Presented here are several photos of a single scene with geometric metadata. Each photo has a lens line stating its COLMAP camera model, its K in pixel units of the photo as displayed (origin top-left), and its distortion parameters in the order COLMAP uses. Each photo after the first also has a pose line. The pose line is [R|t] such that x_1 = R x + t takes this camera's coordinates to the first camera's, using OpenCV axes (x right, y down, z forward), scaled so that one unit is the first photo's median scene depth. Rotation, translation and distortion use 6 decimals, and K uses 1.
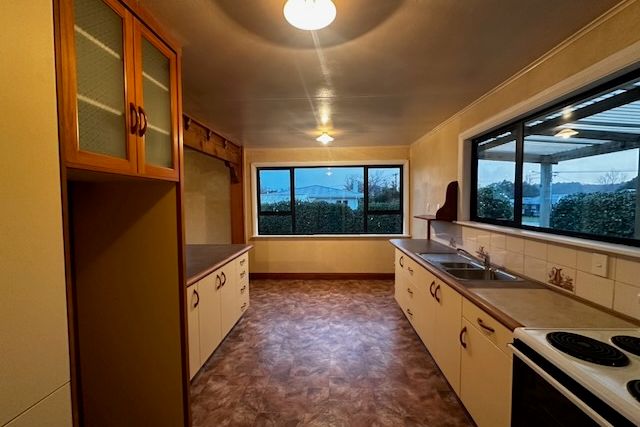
lens RADIAL K [[256.9, 0, 320.0], [0, 256.9, 213.5], [0, 0, 1]] dist [0.000751, 0.000192]
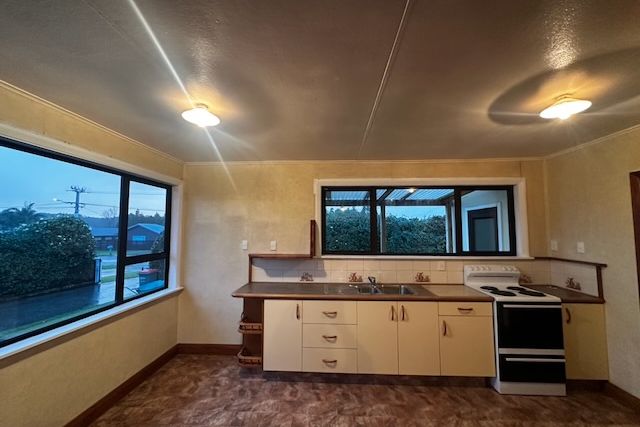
lens RADIAL K [[256.9, 0, 320.0], [0, 256.9, 213.5], [0, 0, 1]] dist [0.000751, 0.000192]
pose [[-0.001018, 0.070108, 0.997539, -0.528732], [0.049681, 0.996311, -0.069971, -0.067864], [-0.998765, 0.049488, -0.004497, 0.893842]]
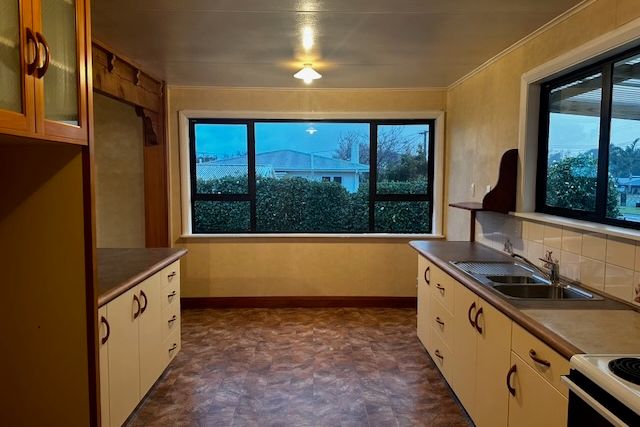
lens RADIAL K [[454.7, 0, 320.0], [0, 454.7, 213.5], [0, 0, 1]] dist [0.051393, -0.003441]
pose [[0.998025, 0.008033, 0.062307, -0.017648], [-0.010014, 0.999452, 0.031558, 0.001873], [-0.062020, -0.032120, 0.997558, -0.096288]]
